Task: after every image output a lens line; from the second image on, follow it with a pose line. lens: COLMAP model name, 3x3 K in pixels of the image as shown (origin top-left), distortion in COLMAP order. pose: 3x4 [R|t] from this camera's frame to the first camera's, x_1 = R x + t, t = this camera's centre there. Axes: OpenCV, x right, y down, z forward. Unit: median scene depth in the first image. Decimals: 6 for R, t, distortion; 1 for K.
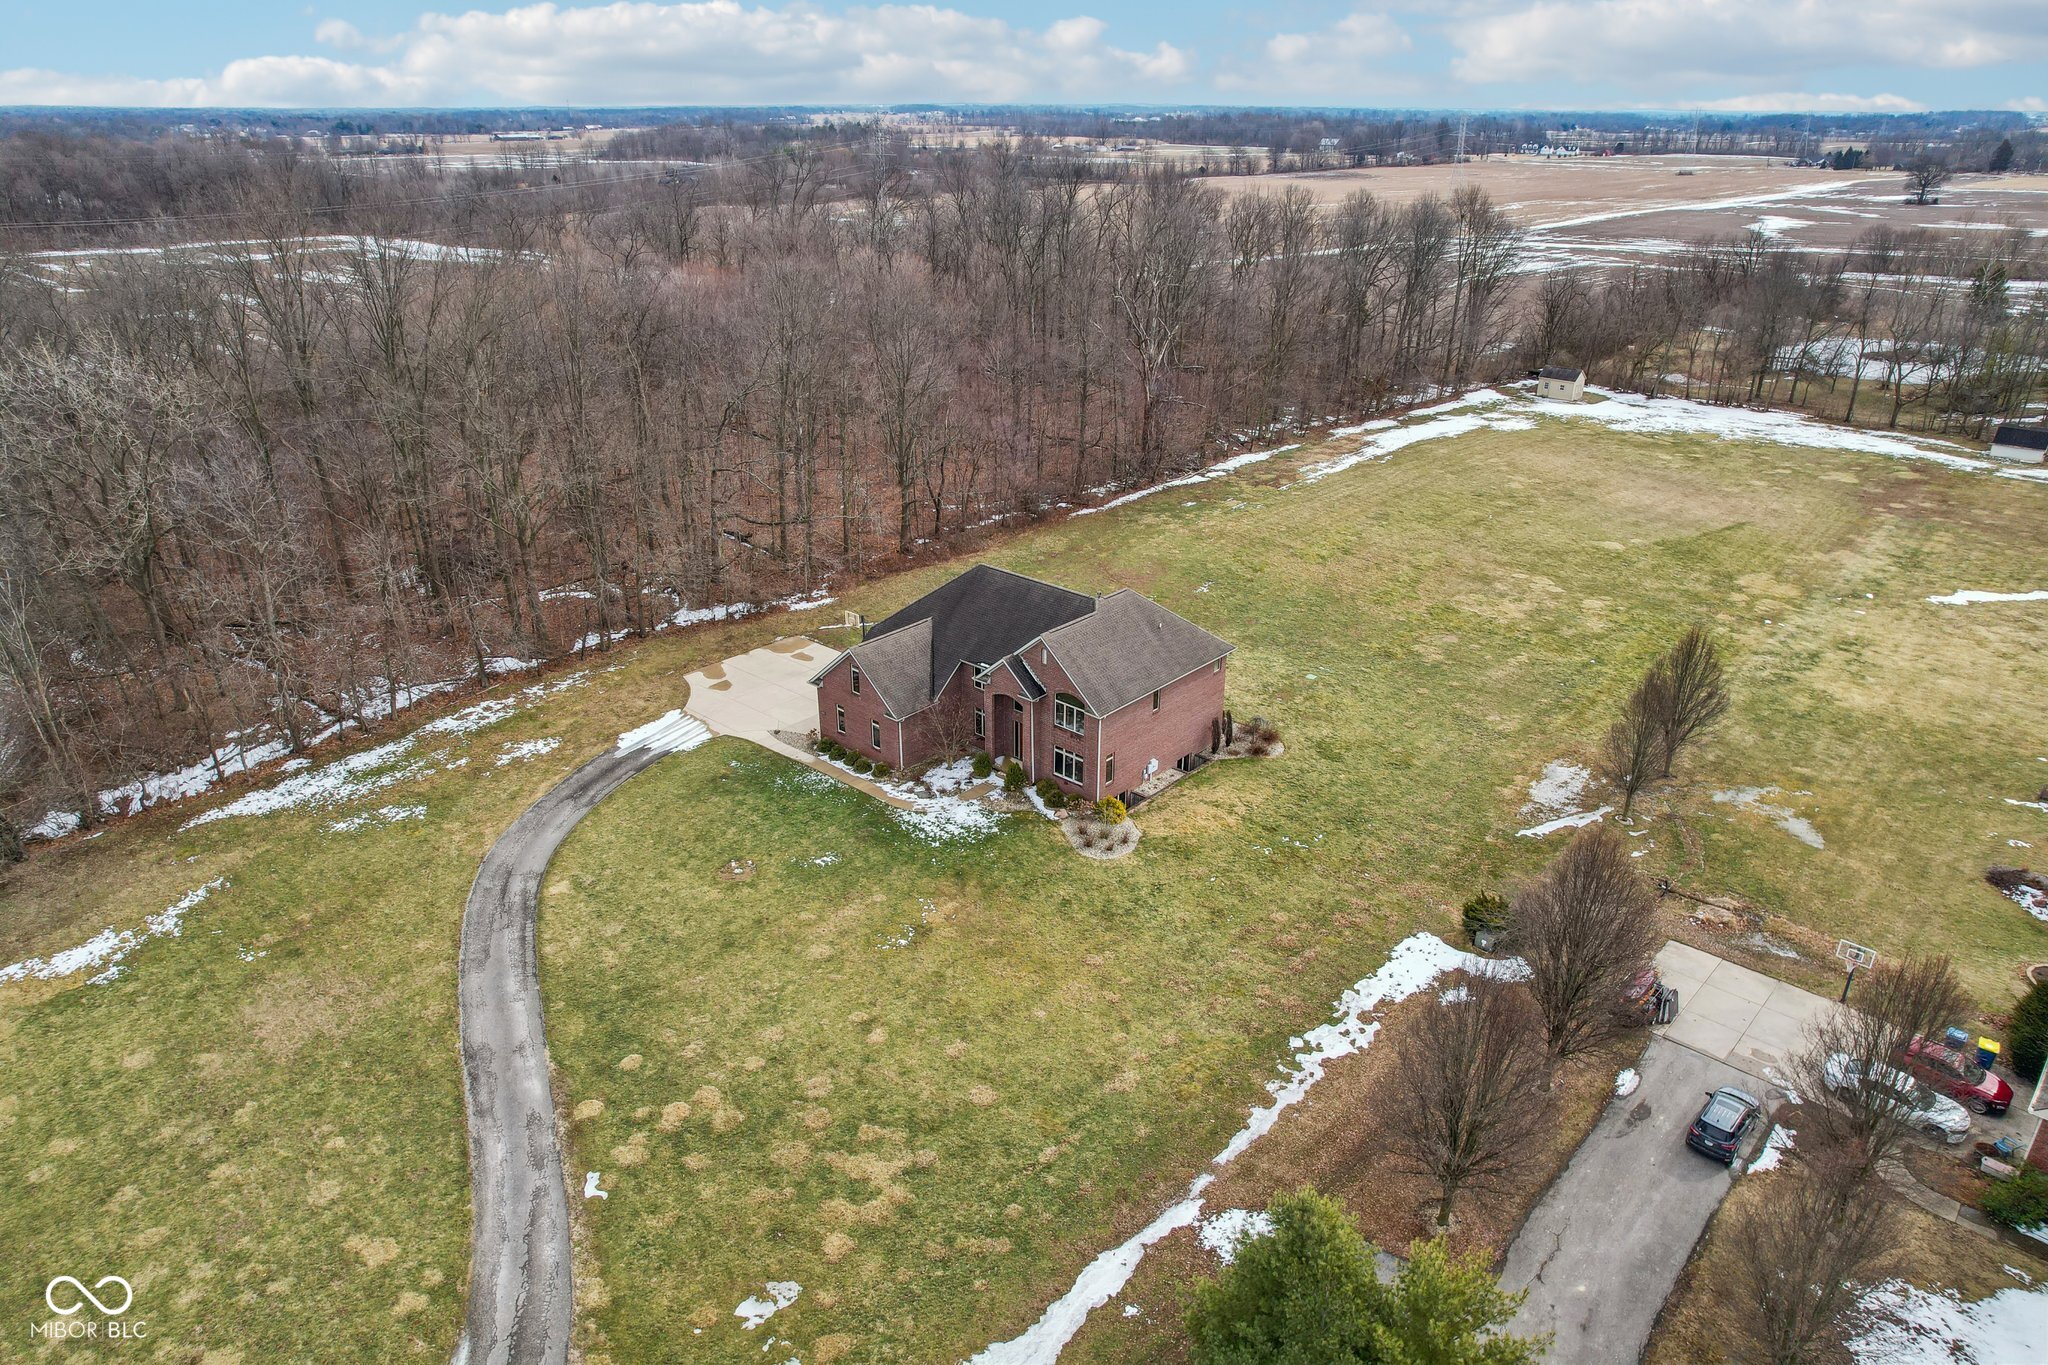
lens RADIAL K [[1312.5, 0, 1012.2], [0, 1312.5, 684.9], [0, 0, 1]] dist [-0.074544, 0.064419]
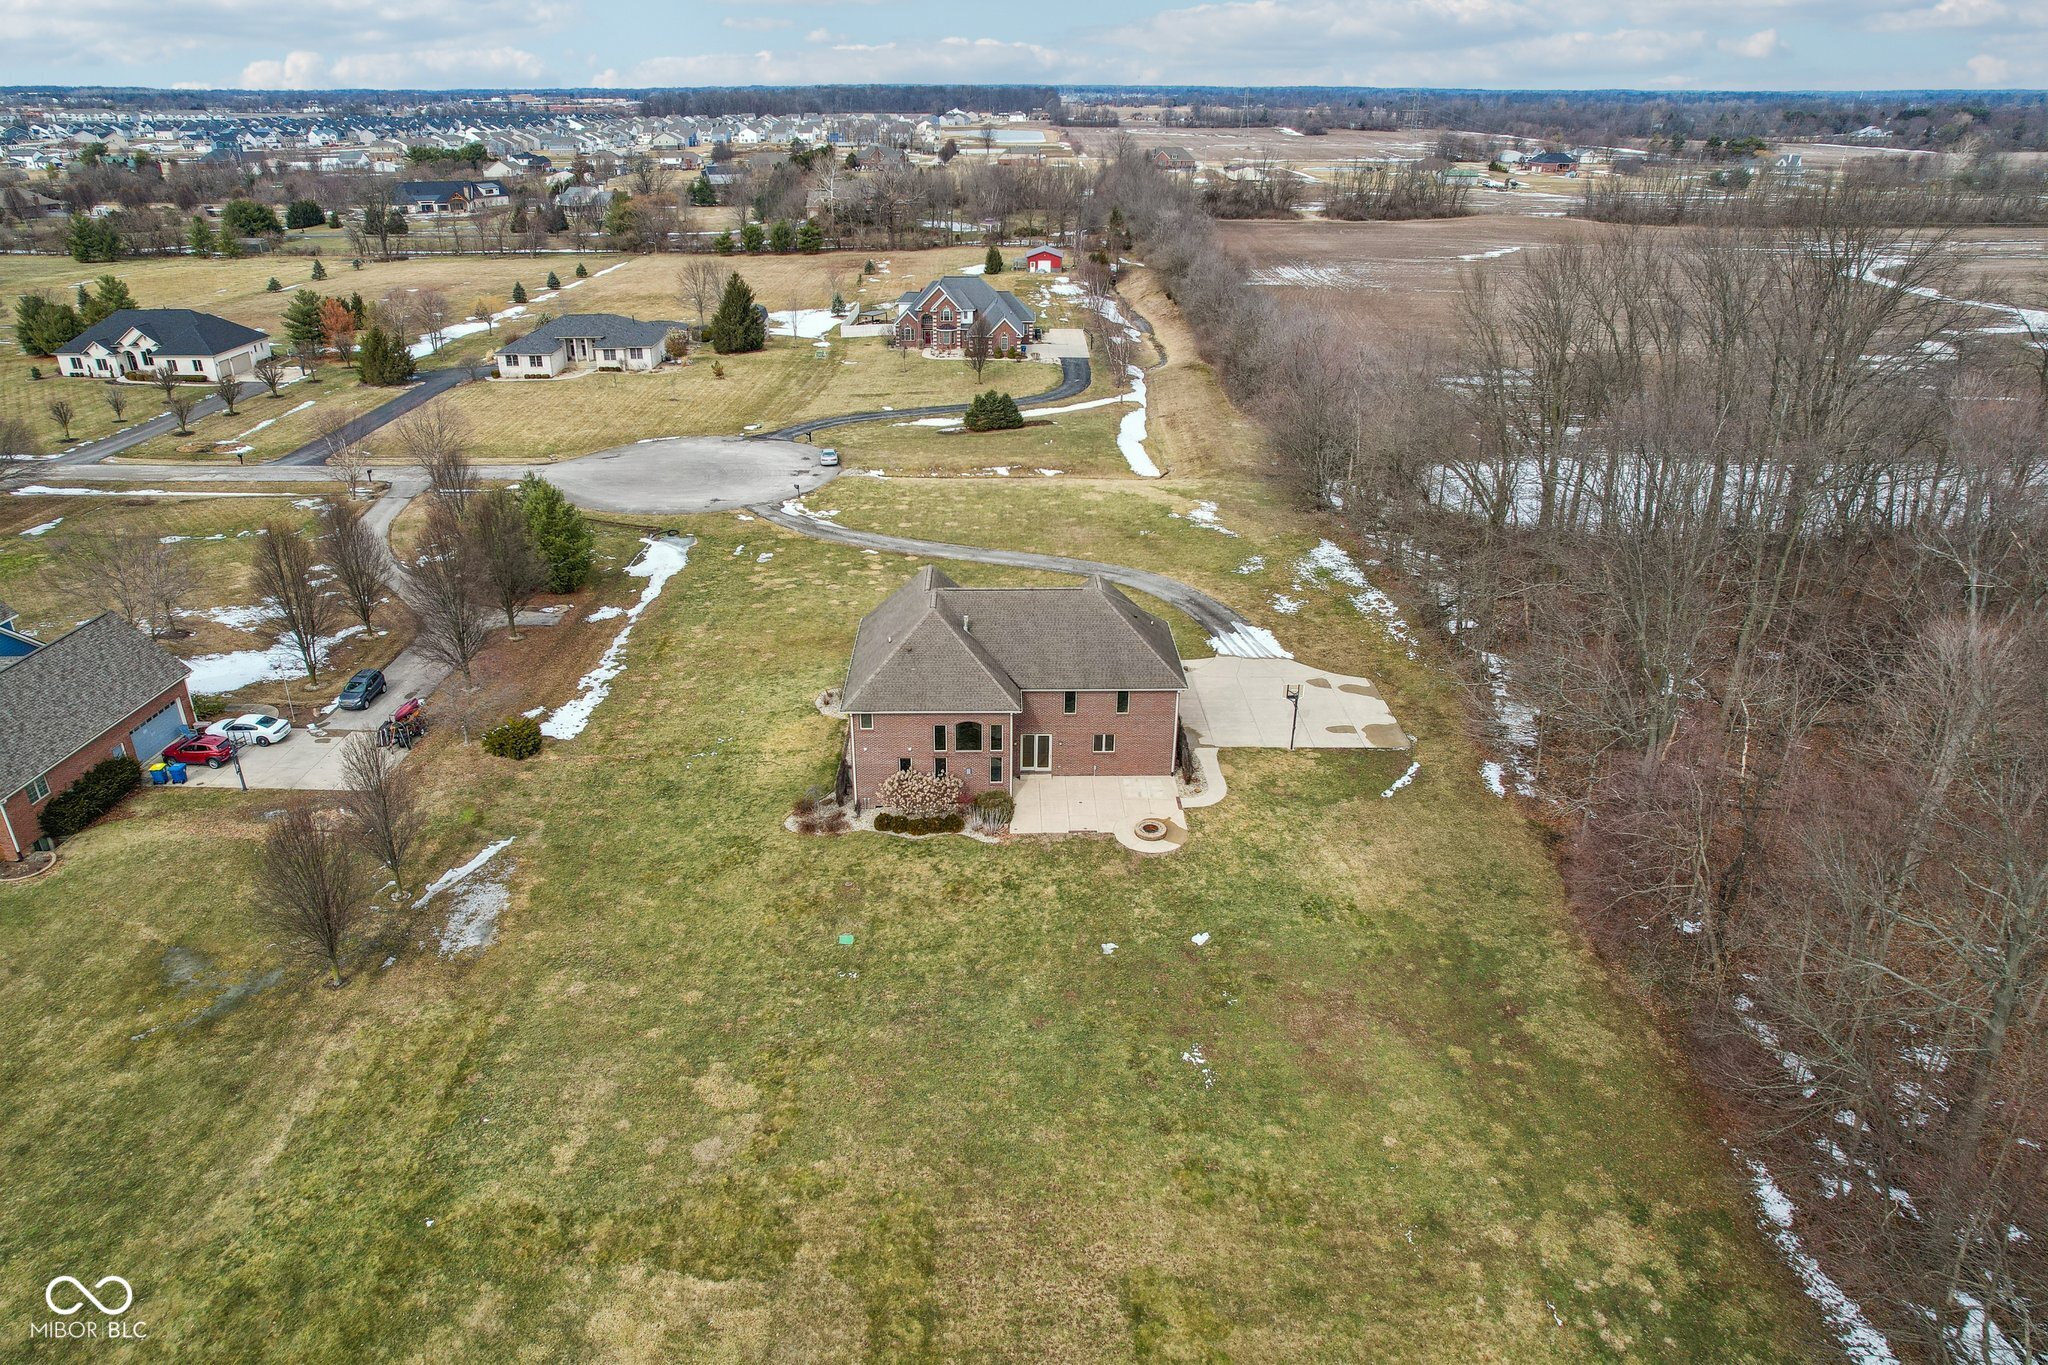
lens RADIAL K [[1298.8, 0, 1014.6], [0, 1298.8, 679.3], [0, 0, 1]] dist [-0.073819, 0.063725]
pose [[-0.724709, 0.289671, -0.625210, 0.659651], [-0.283254, 0.701897, 0.653534, -0.683296], [0.628143, 0.650716, -0.426621, 1.511573]]
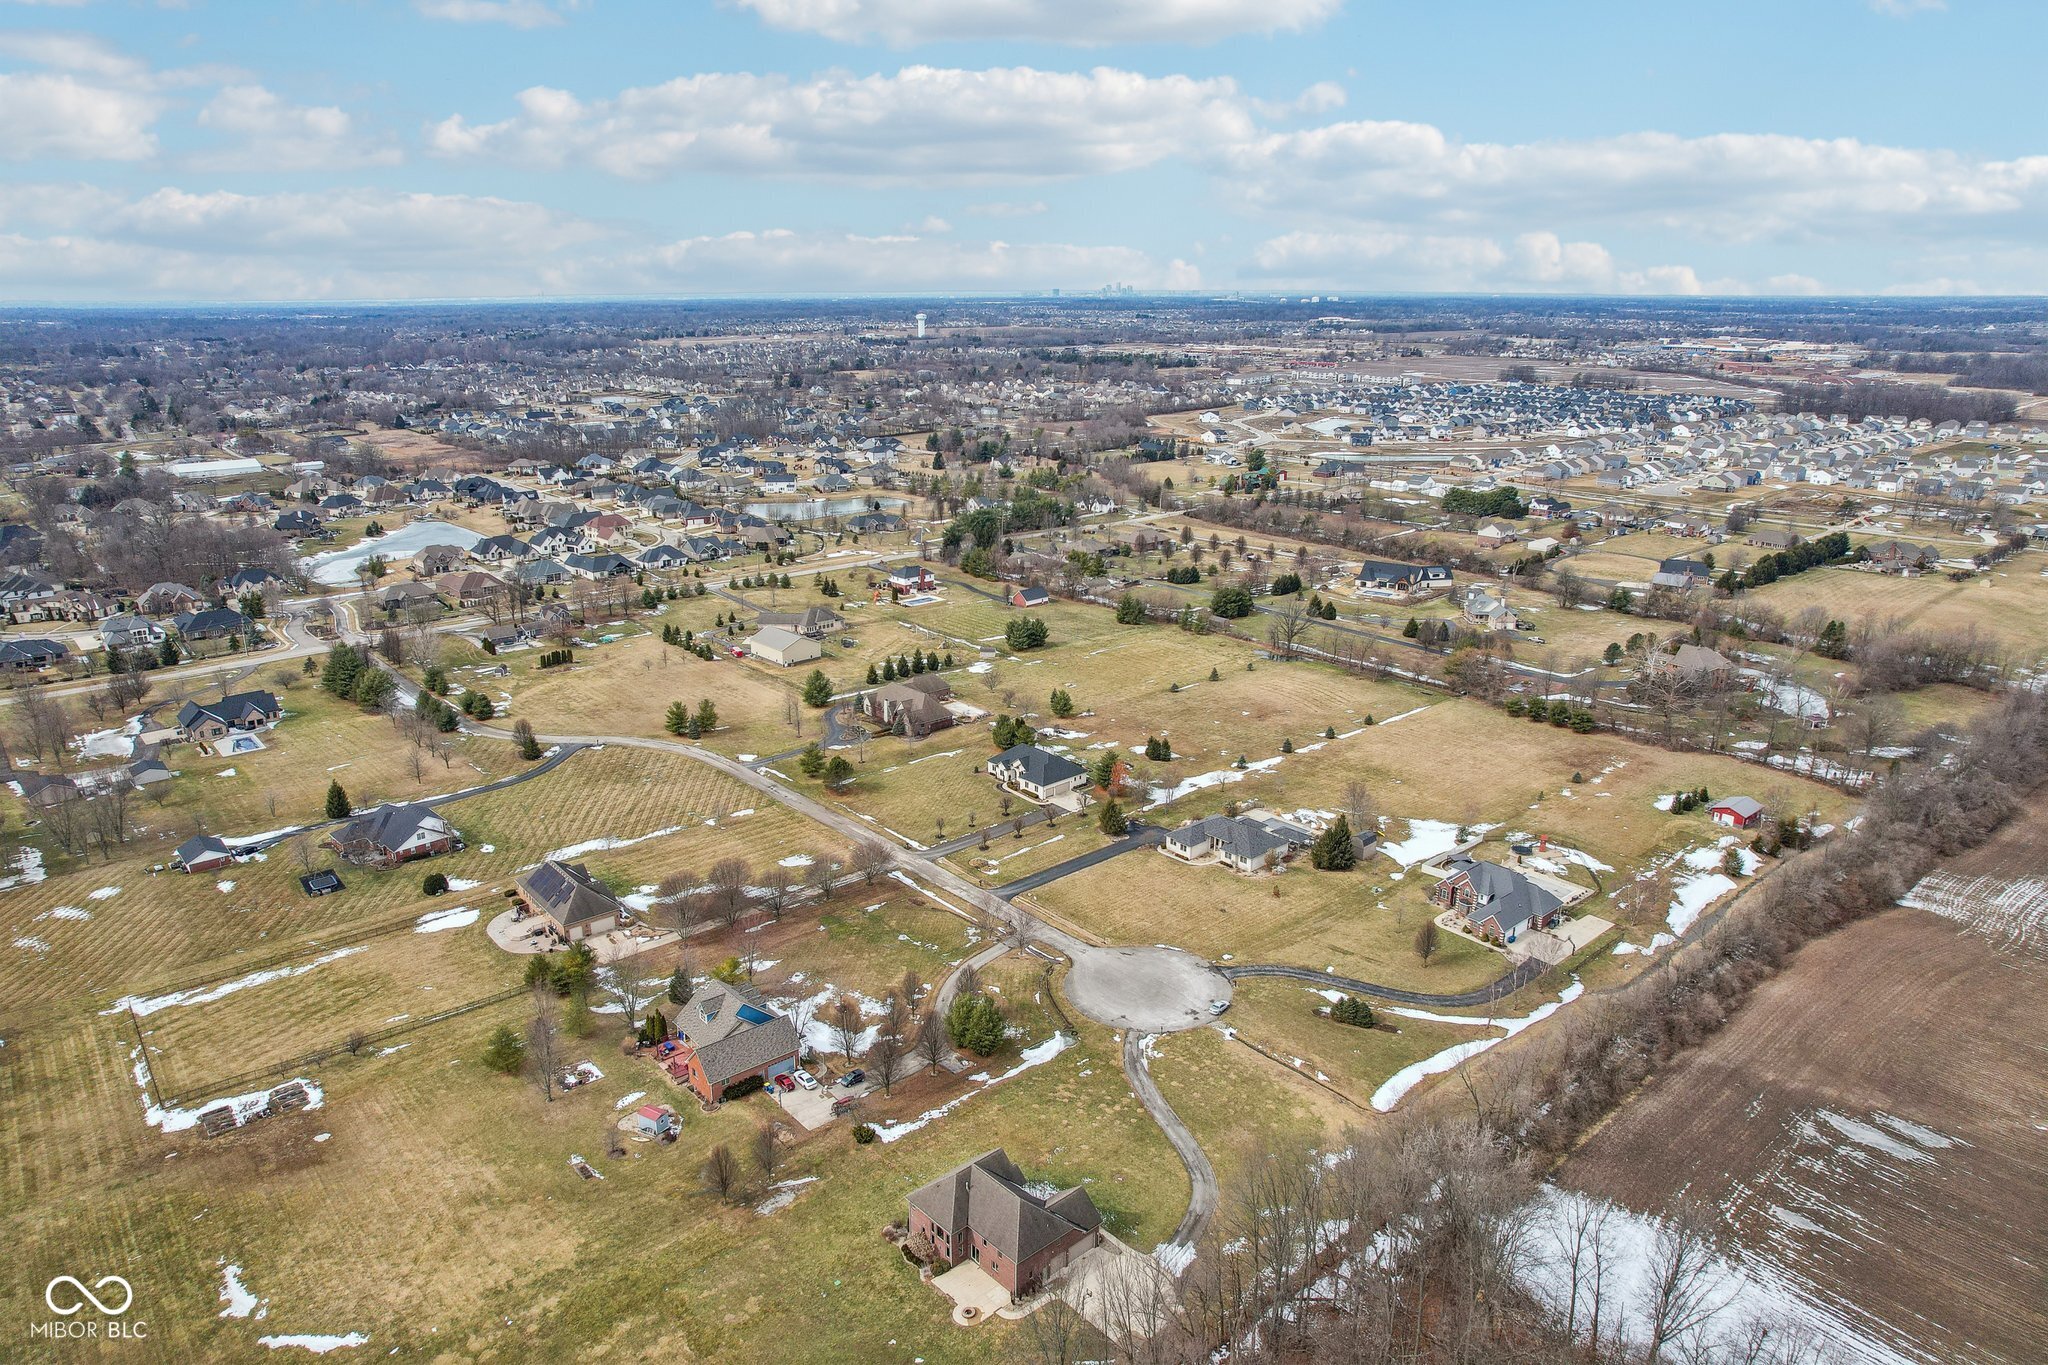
lens RADIAL K [[1300.4, 0, 1024.0], [0, 1300.4, 682.5], [0, 0, 1]] dist [-0.066795, 0.050817]
pose [[-0.996152, -0.029718, 0.082451, -0.185067], [0.031932, 0.753029, 0.657212, -2.176974], [-0.081619, 0.657316, -0.749182, 2.132730]]
